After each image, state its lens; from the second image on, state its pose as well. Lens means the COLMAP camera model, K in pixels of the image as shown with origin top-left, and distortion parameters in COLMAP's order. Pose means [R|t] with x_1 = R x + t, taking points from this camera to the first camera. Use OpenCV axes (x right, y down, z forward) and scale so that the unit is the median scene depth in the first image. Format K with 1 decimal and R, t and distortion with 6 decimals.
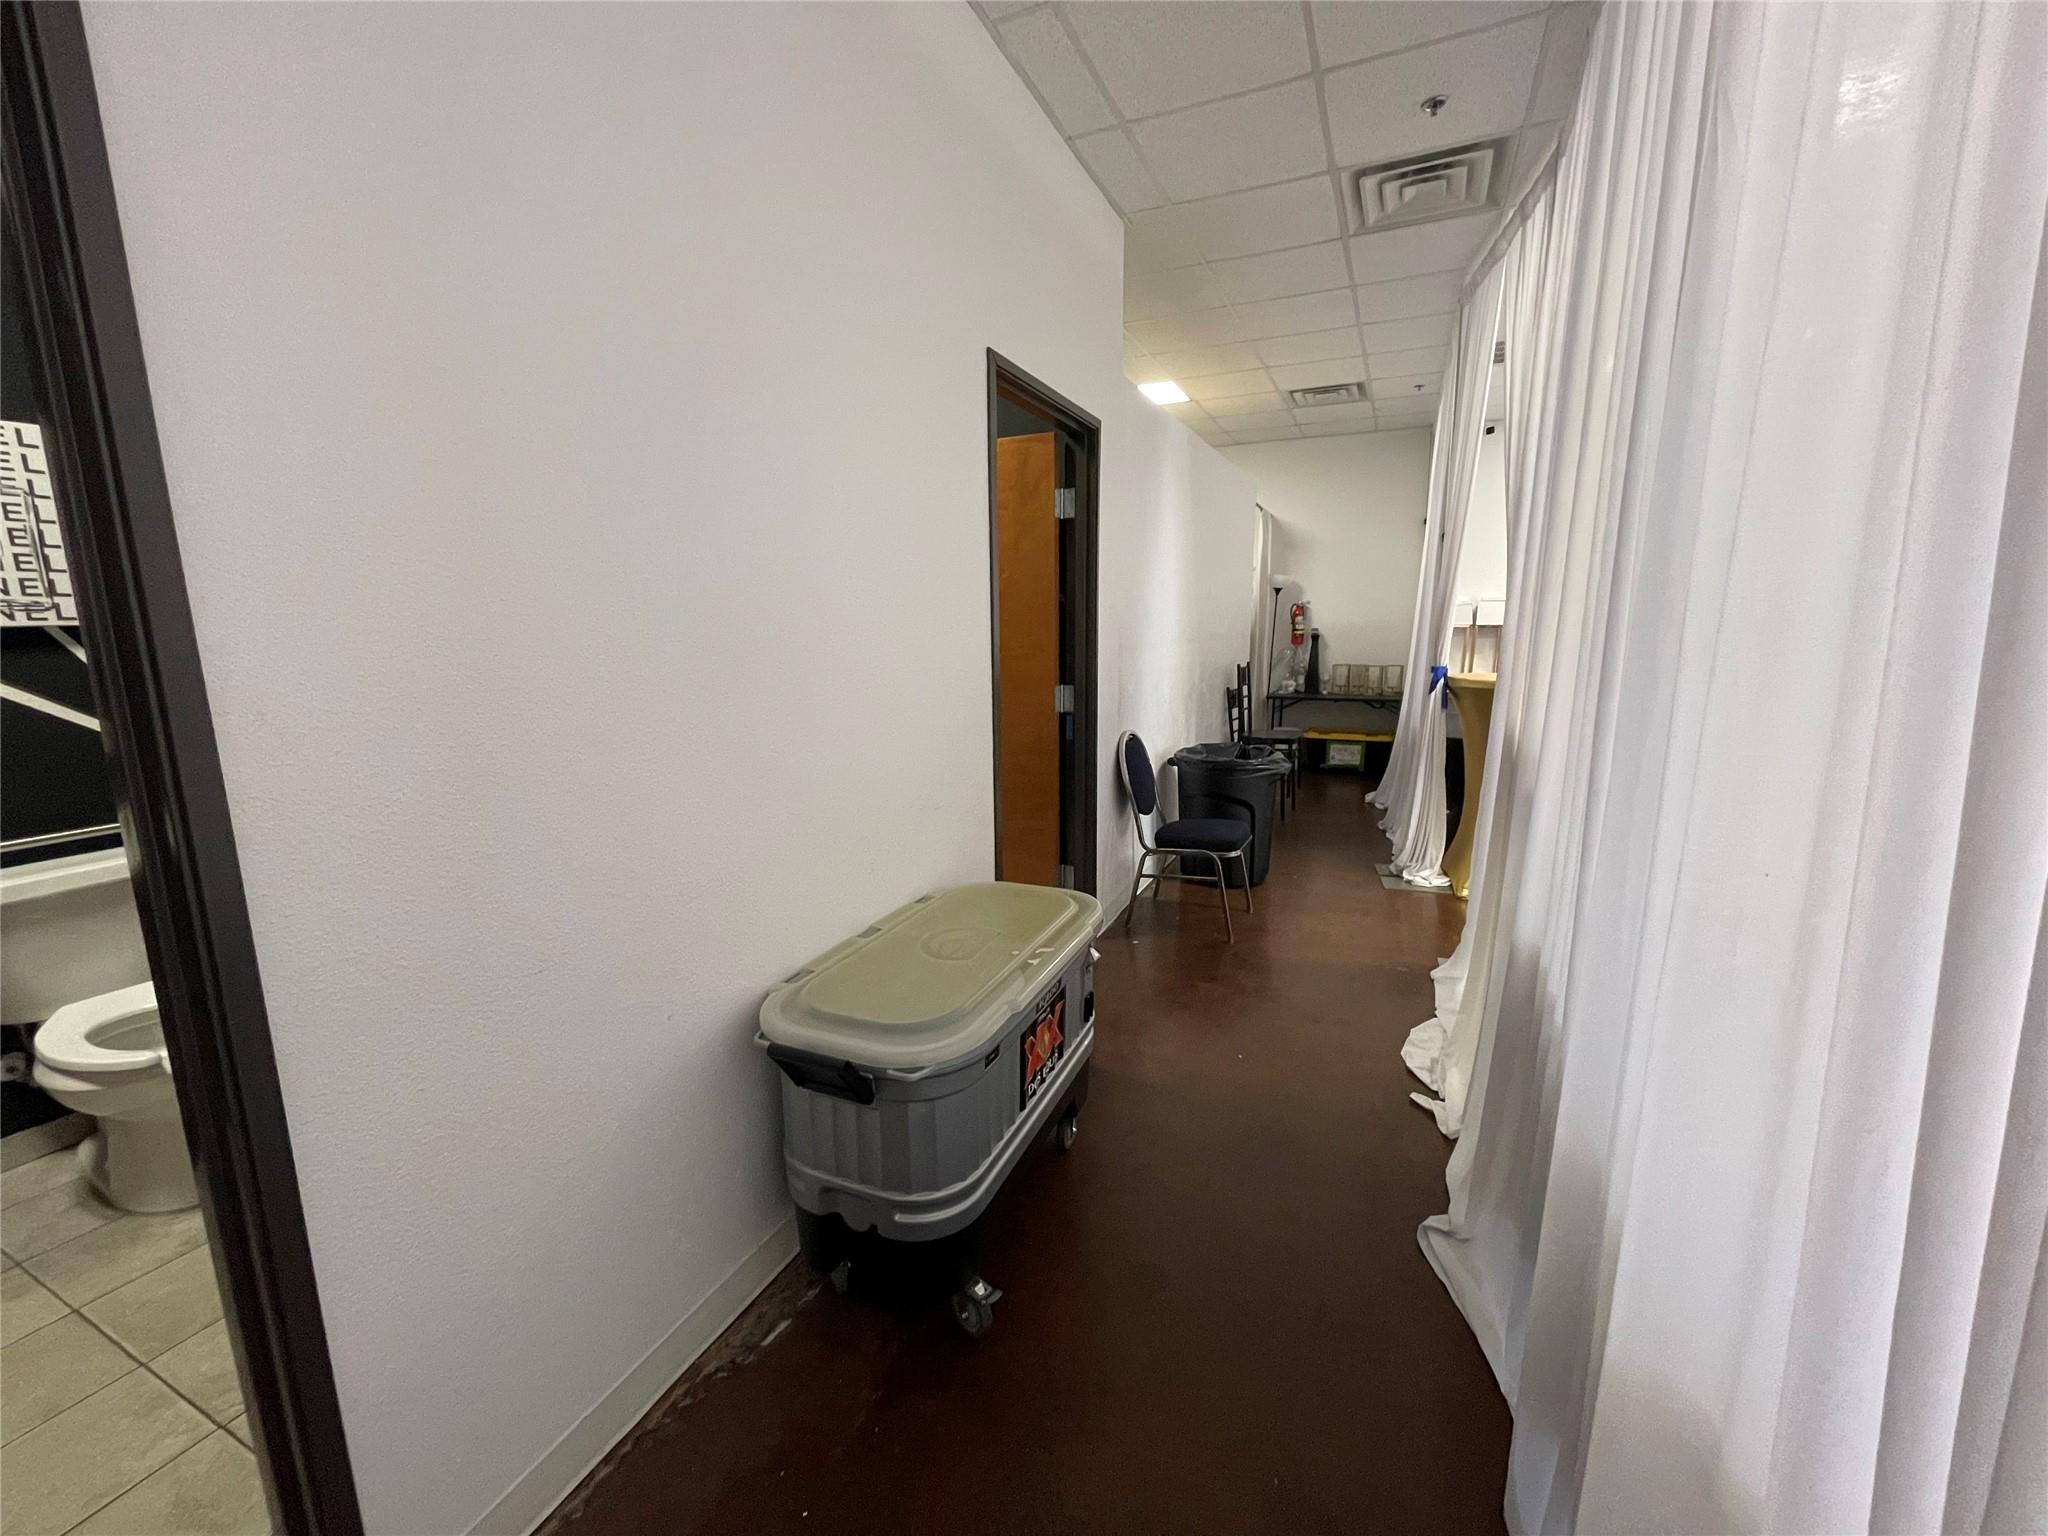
lens RADIAL K [[825.5, 0, 1017.5], [0, 825.5, 769.4], [0, 0, 1]] dist [-0.004420, -0.000602]
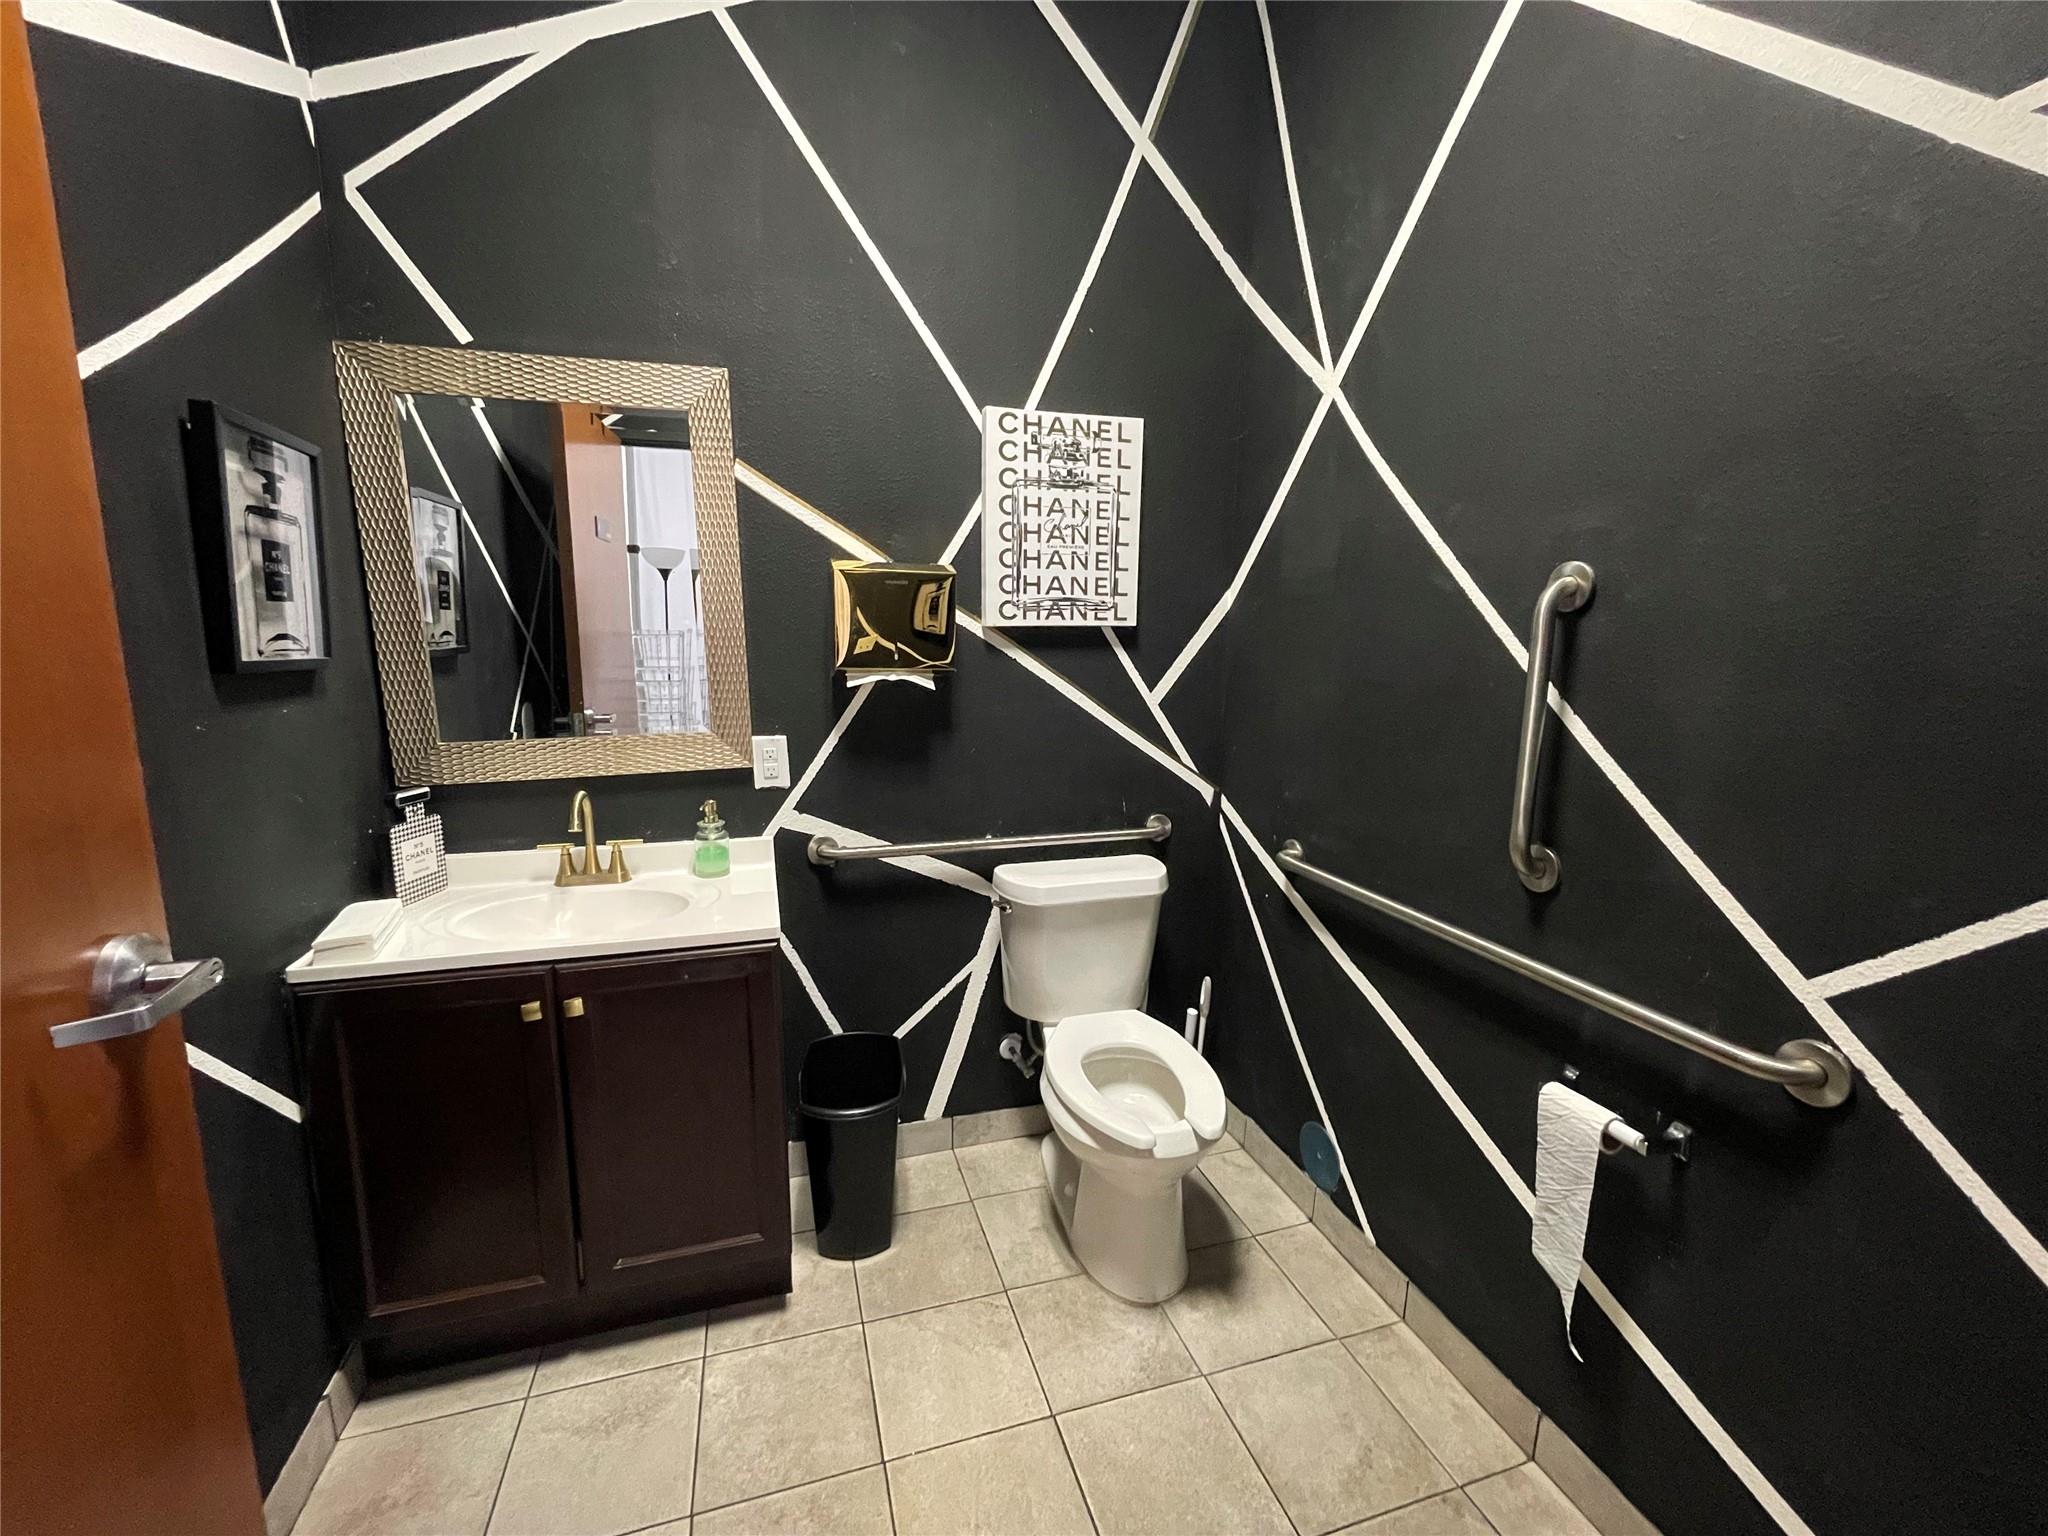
lens RADIAL K [[825.5, 0, 1019.7], [0, 825.5, 761.7], [0, 0, 1]] dist [-0.004420, -0.000602]
pose [[0.671196, 0.138313, -0.728261, -0.520071], [-0.149137, 0.987546, 0.050106, -0.049825], [0.726122, 0.074980, 0.683465, 0.266903]]
